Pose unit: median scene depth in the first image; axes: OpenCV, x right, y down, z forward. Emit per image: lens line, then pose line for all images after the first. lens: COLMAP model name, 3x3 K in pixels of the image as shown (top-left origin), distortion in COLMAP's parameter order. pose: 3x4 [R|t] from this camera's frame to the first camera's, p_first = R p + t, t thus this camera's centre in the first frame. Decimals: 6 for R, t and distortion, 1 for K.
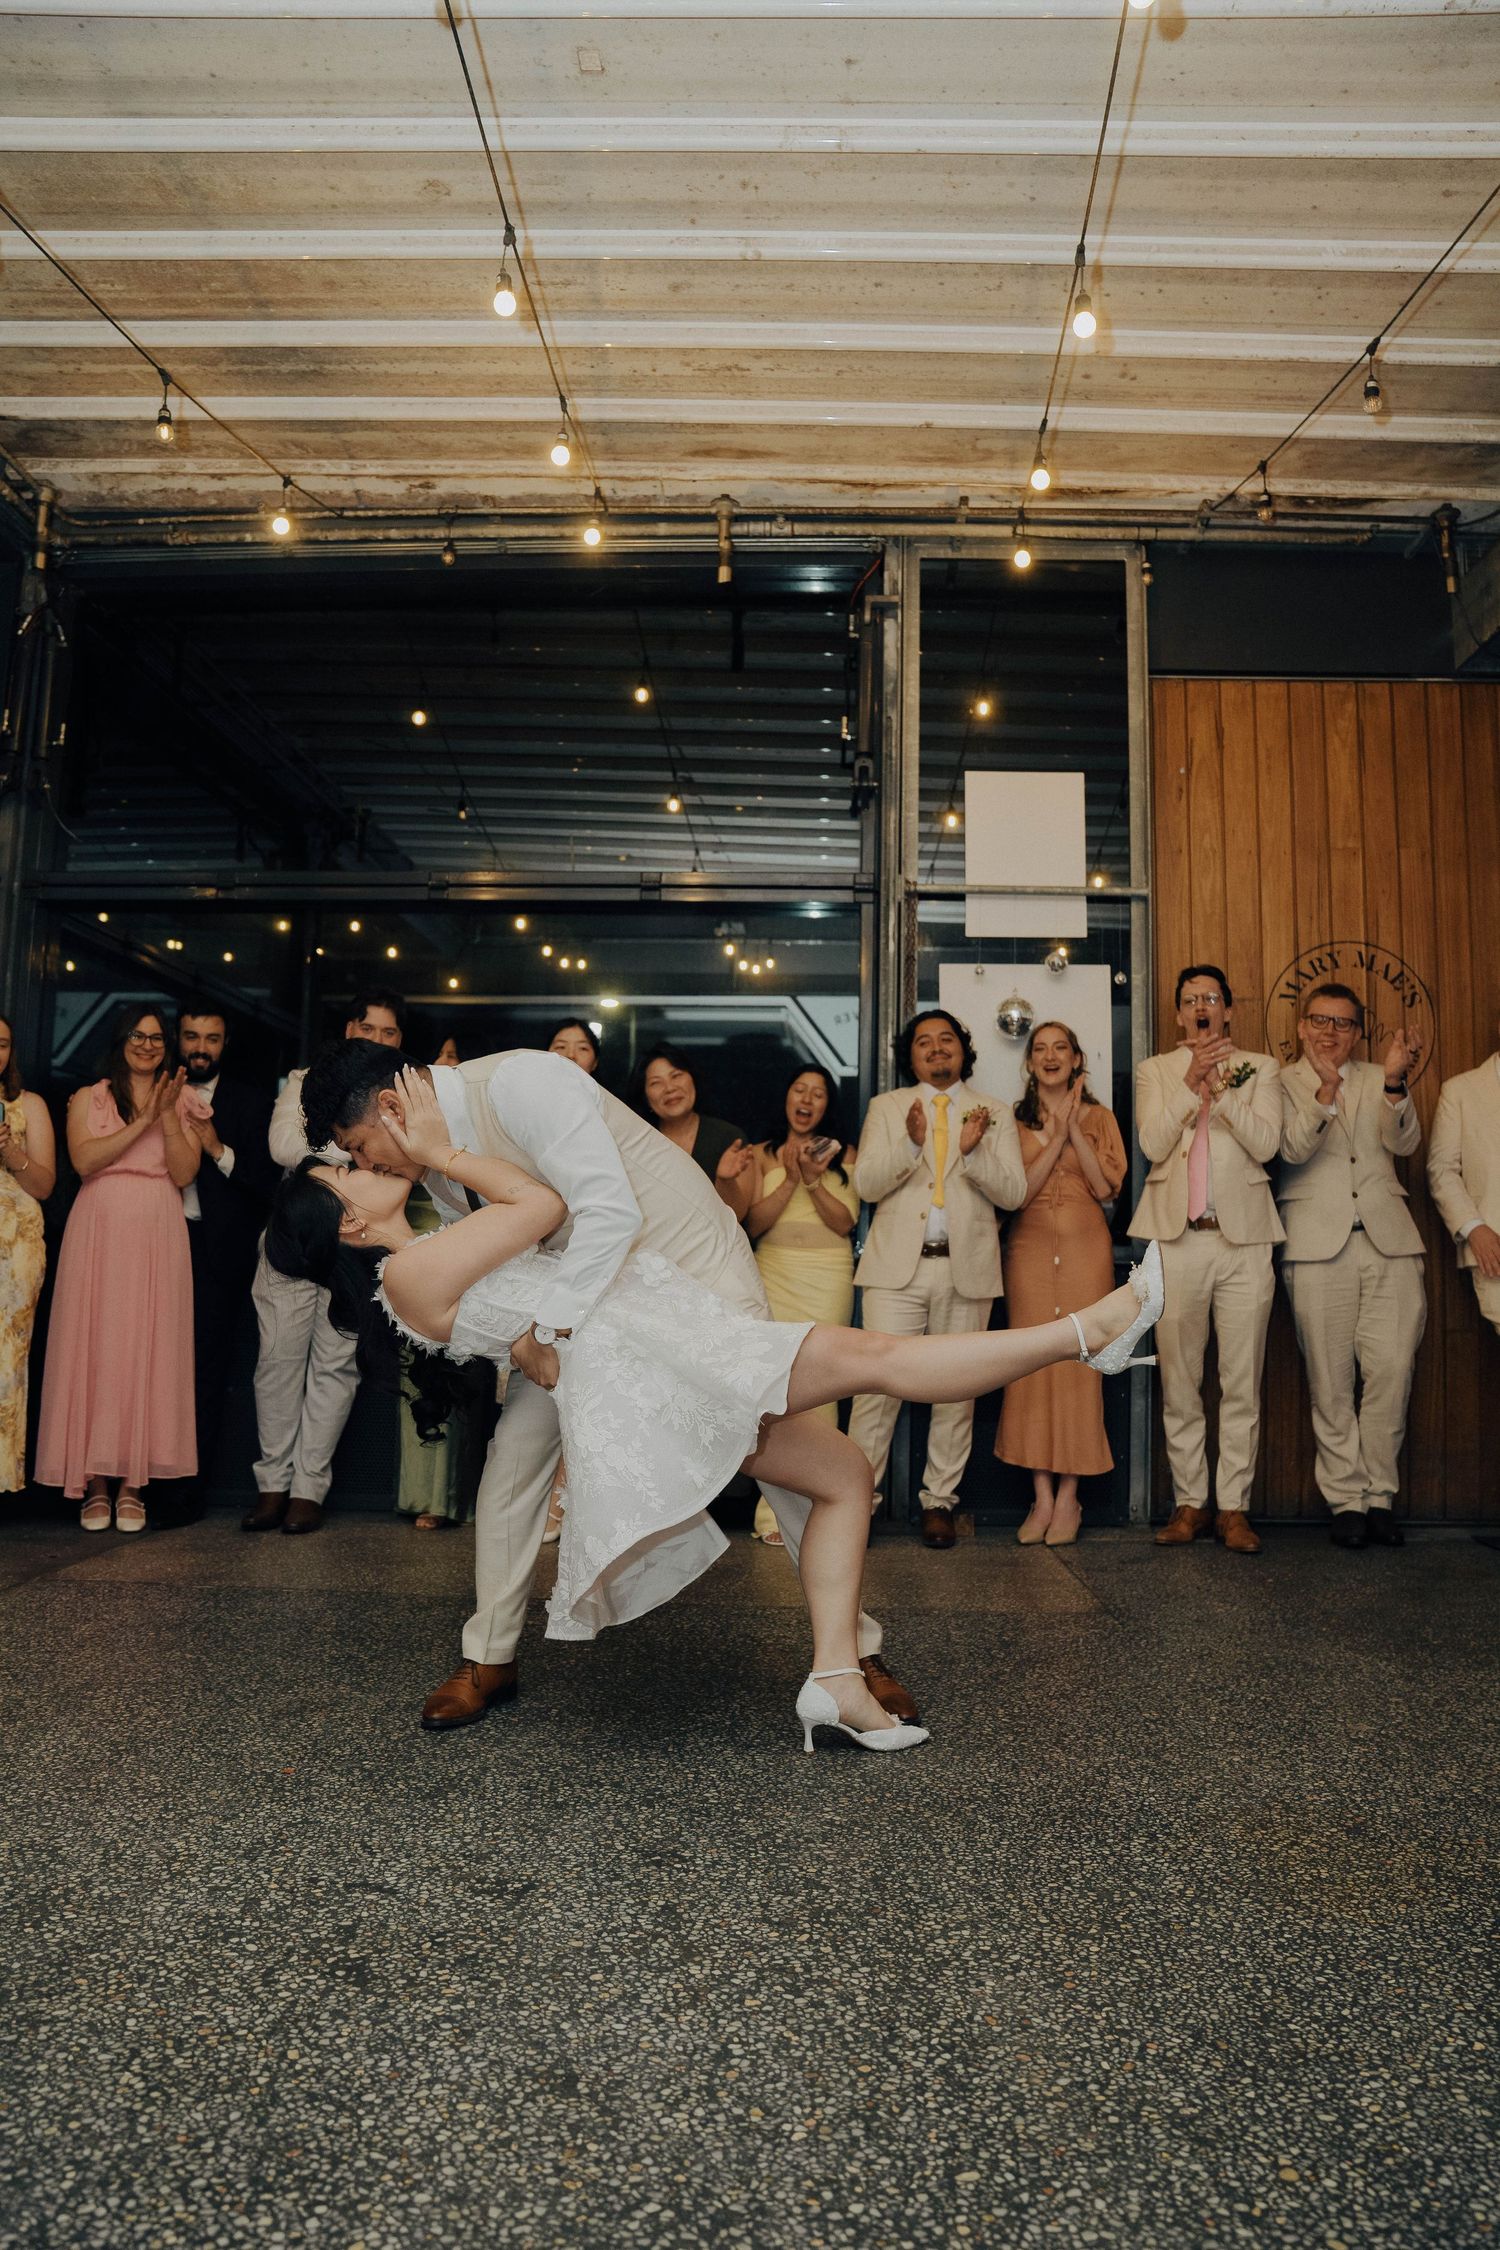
lens RADIAL K [[1558.1, 0, 745.4], [0, 1558.1, 1138.6], [0, 0, 1]] dist [-0.129769, 0.093720]
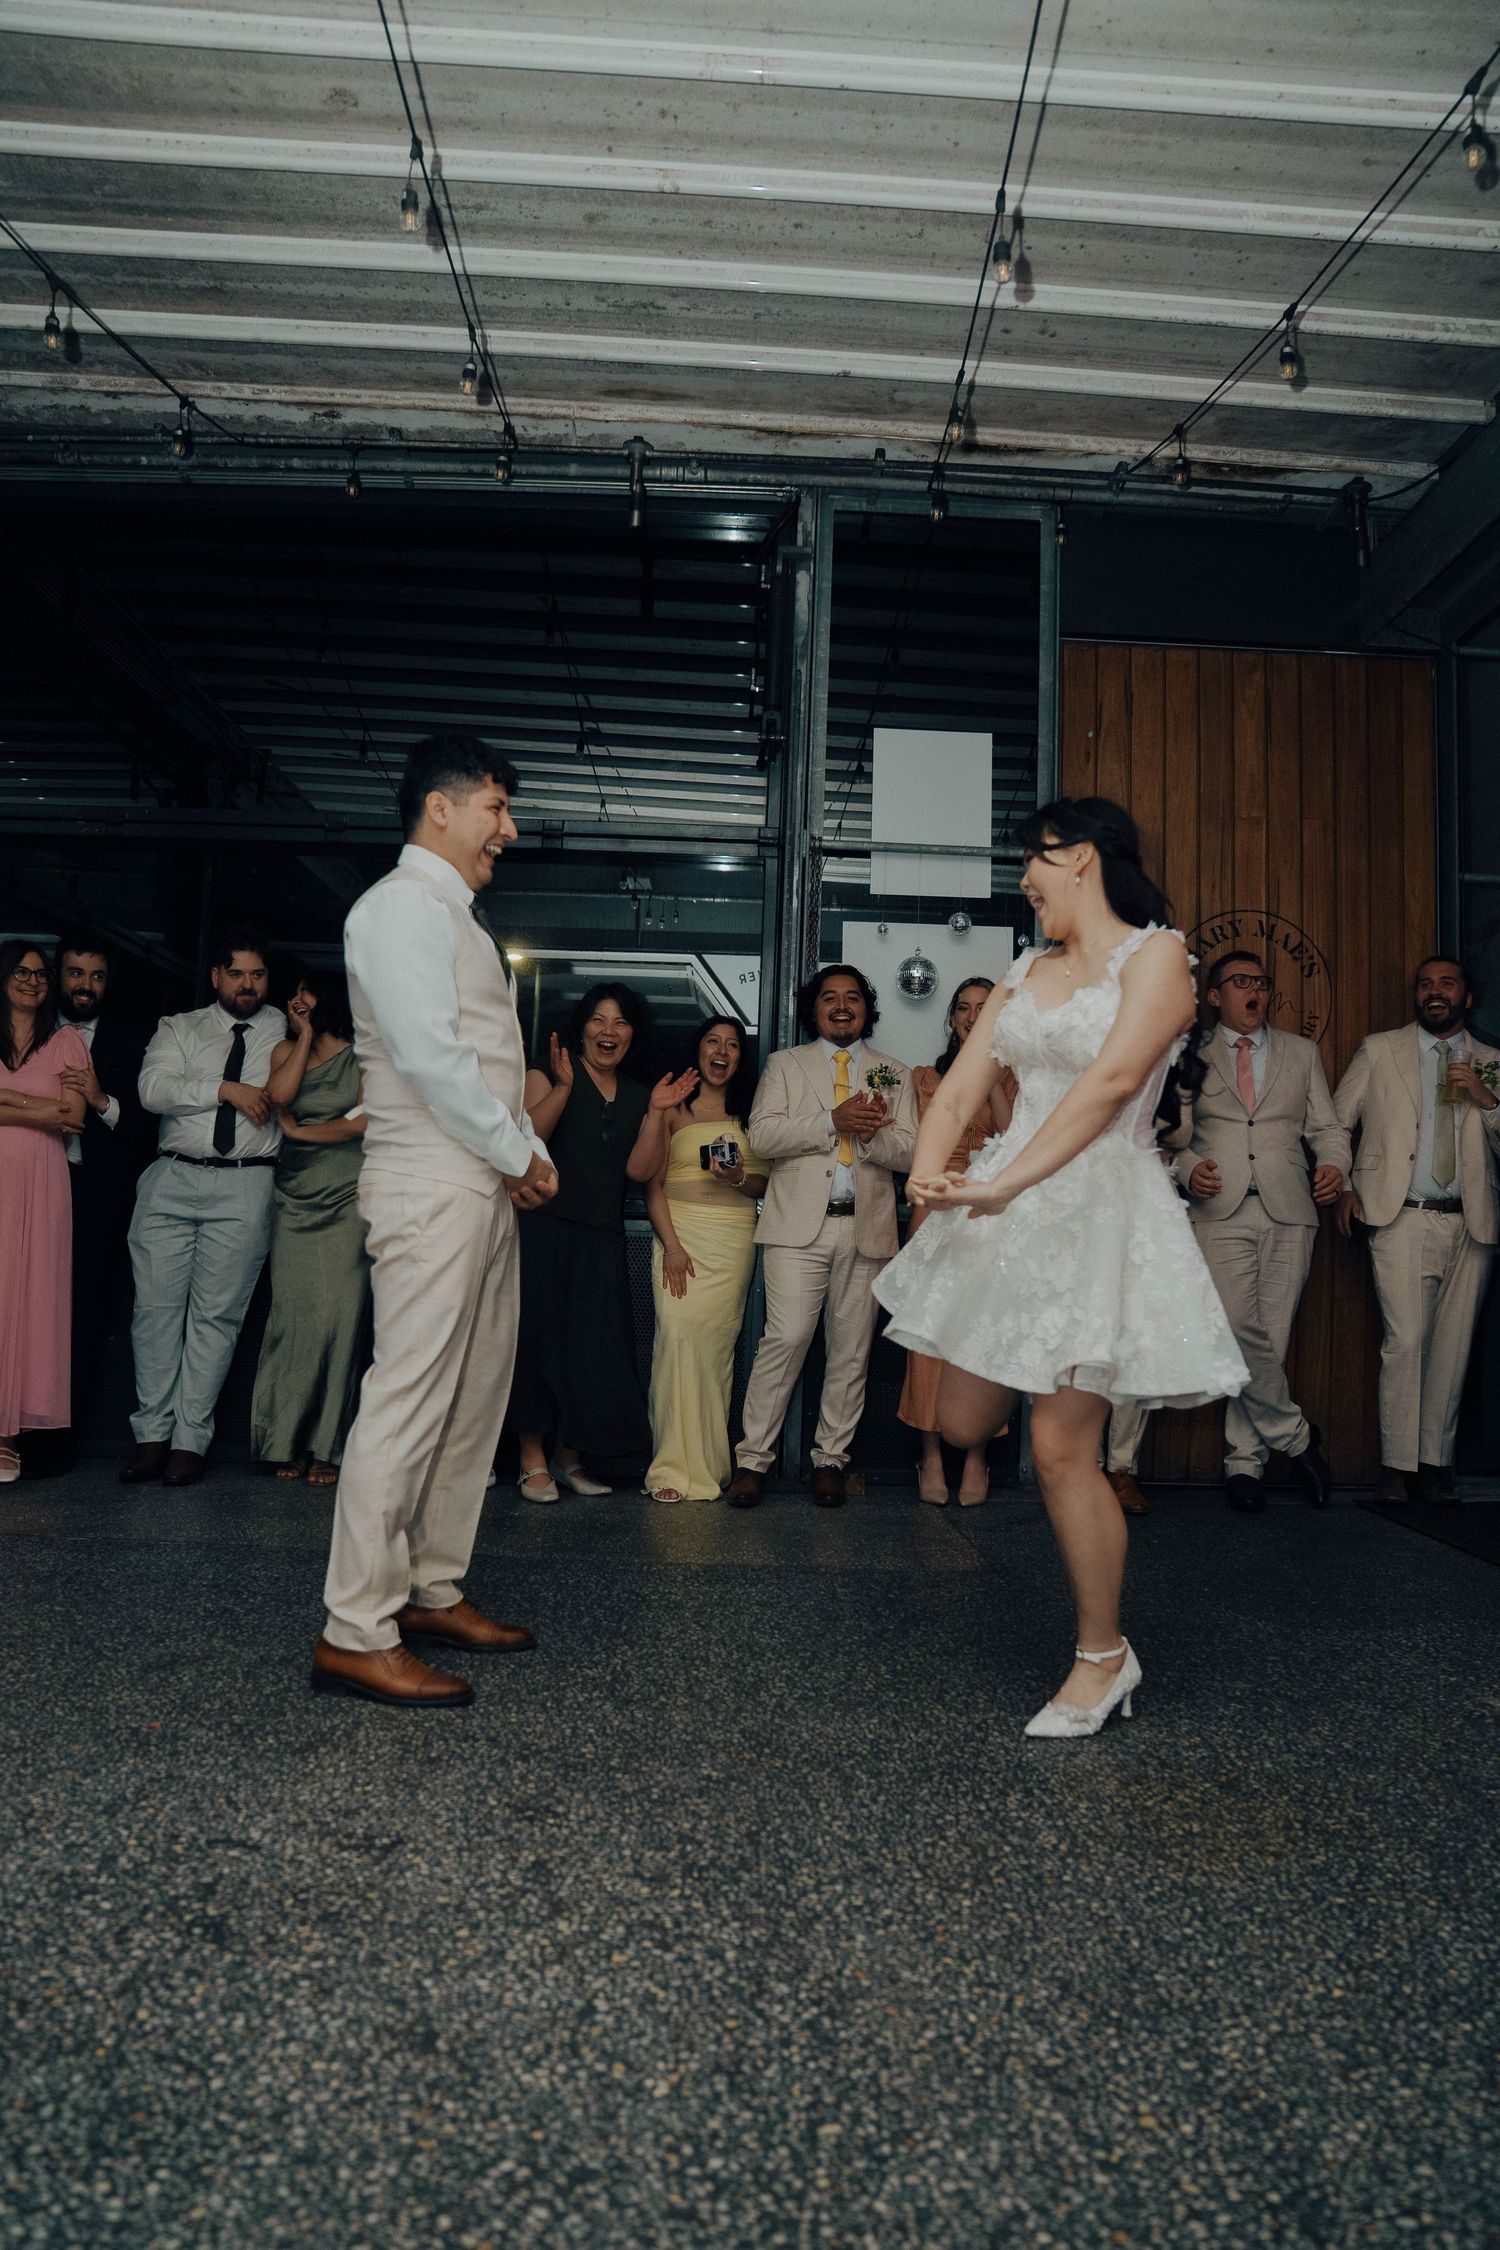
lens RADIAL K [[1558.1, 0, 746.0], [0, 1558.1, 1142.9], [0, 0, 1]] dist [-0.129769, 0.093720]
pose [[0.997914, 0.020105, 0.061349, 0.005555], [-0.021790, 0.999400, 0.026927, 0.004244], [-0.060771, -0.028207, 0.997753, 0.008598]]
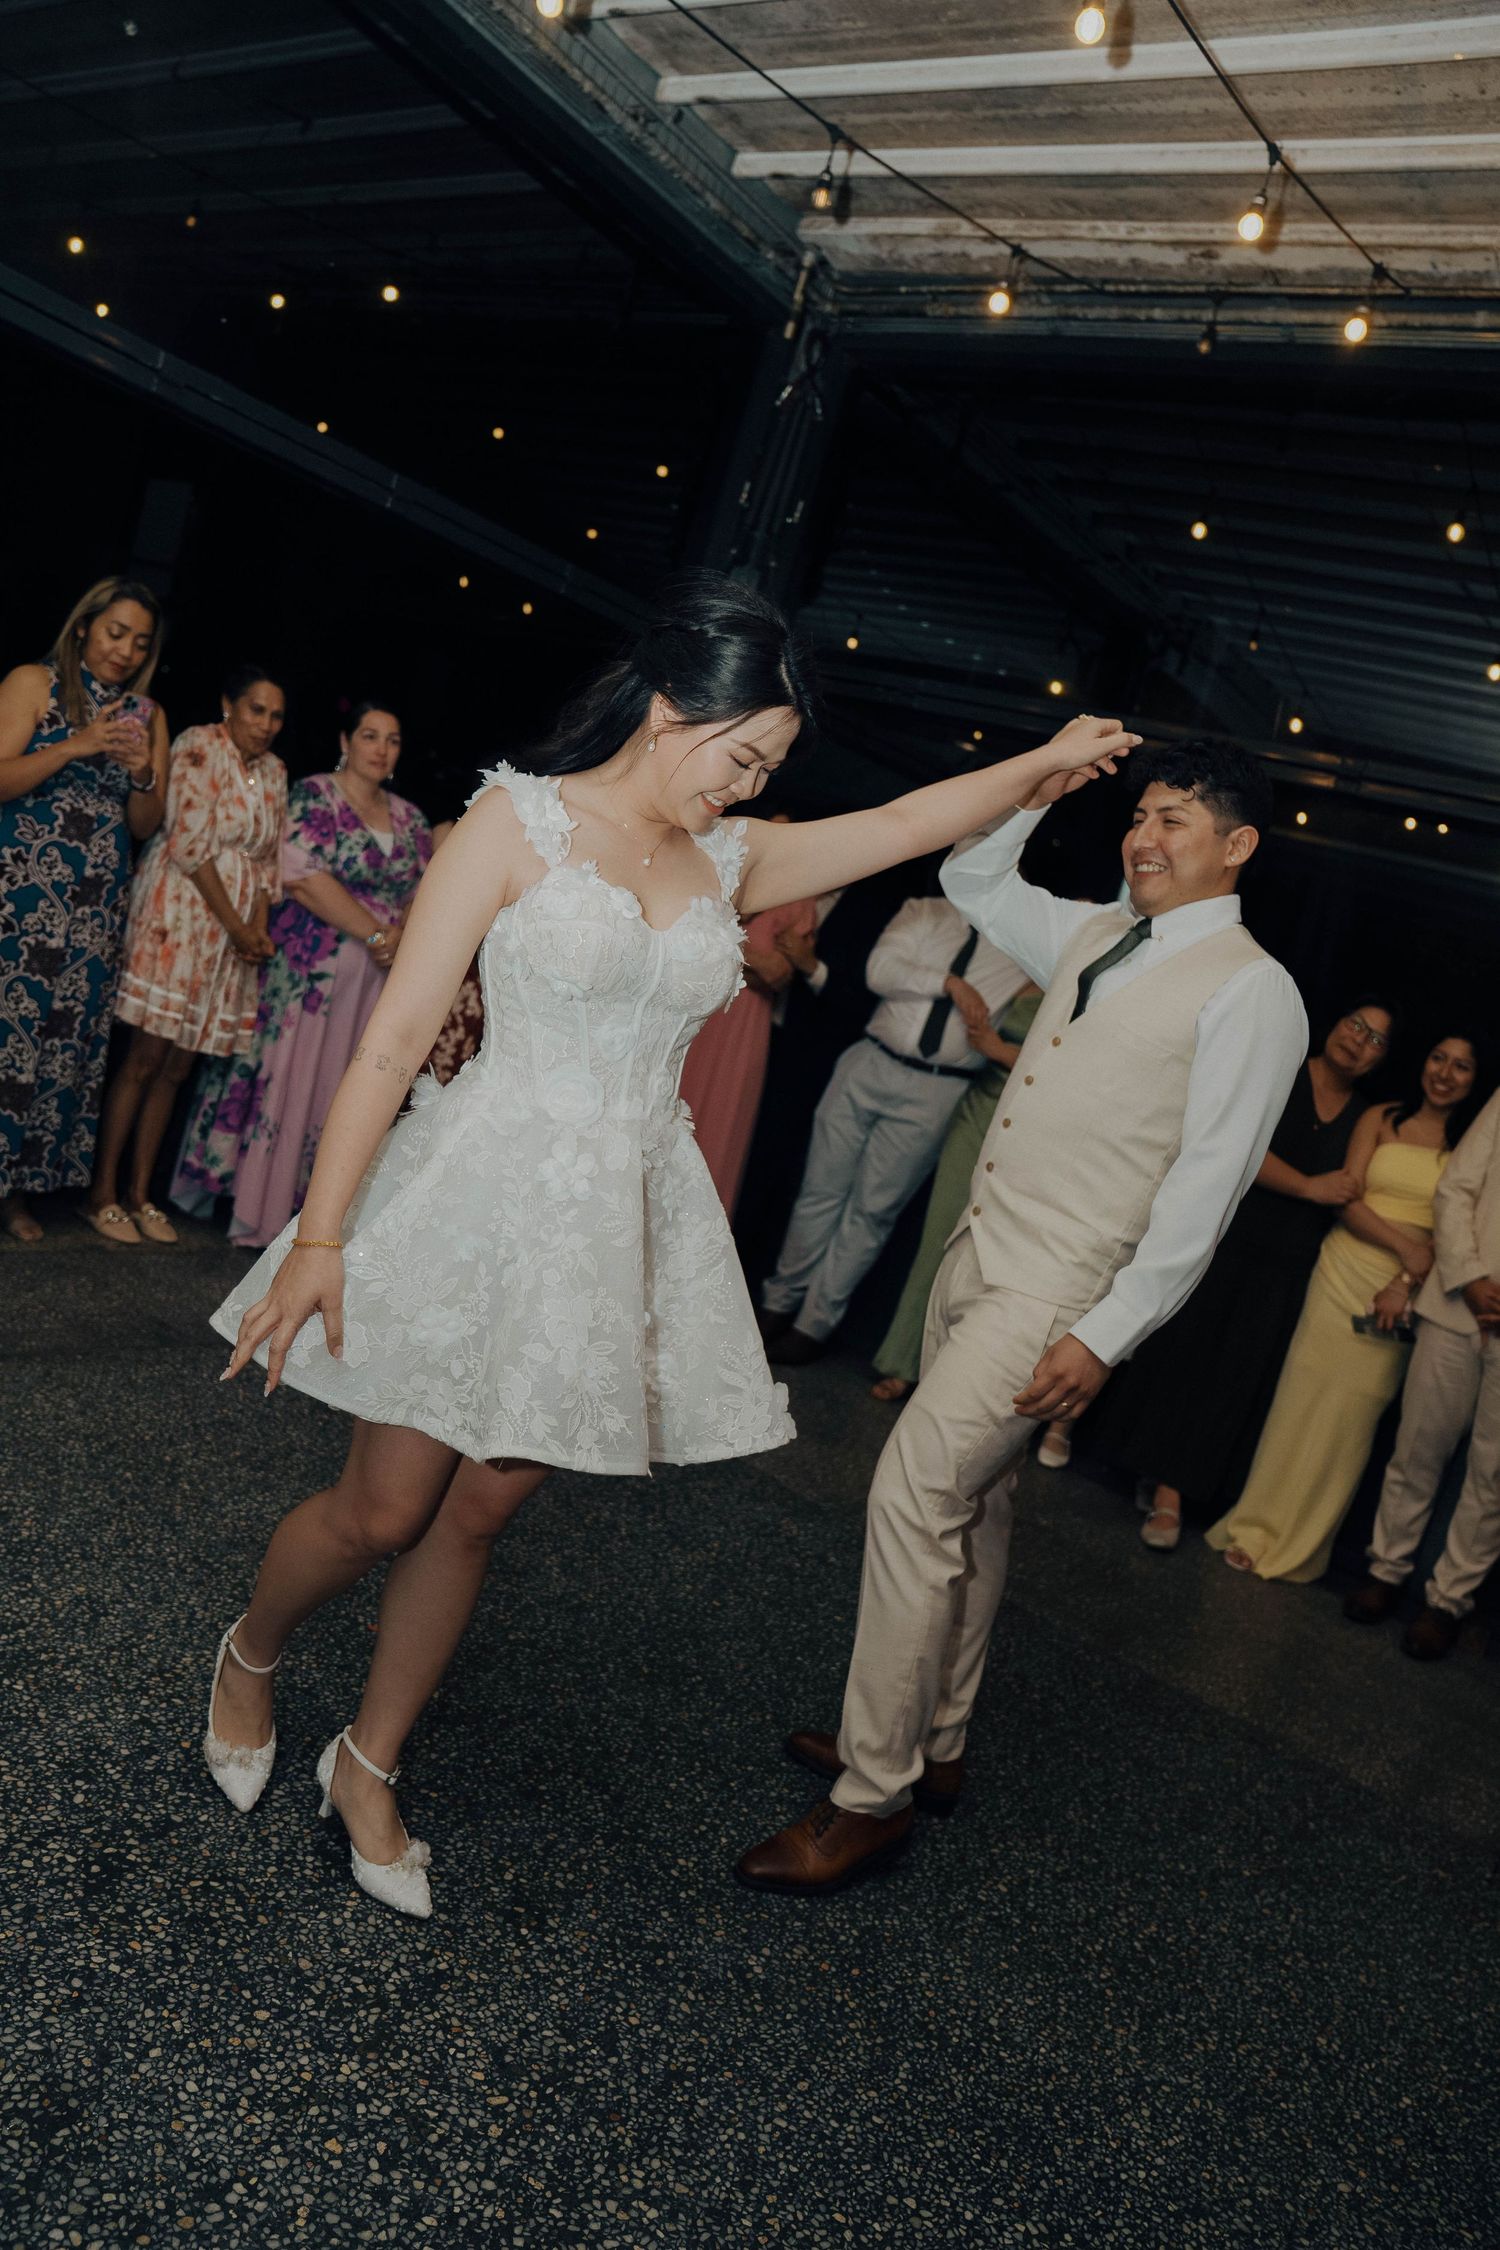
lens RADIAL K [[1558.1, 0, 745.6], [0, 1558.1, 1143.4], [0, 0, 1]] dist [-0.129769, 0.093720]
pose [[0.806864, 0.288665, -0.515406, 0.173237], [-0.212430, 0.955897, 0.202815, -0.080114], [0.551220, -0.054156, 0.832600, 0.154575]]
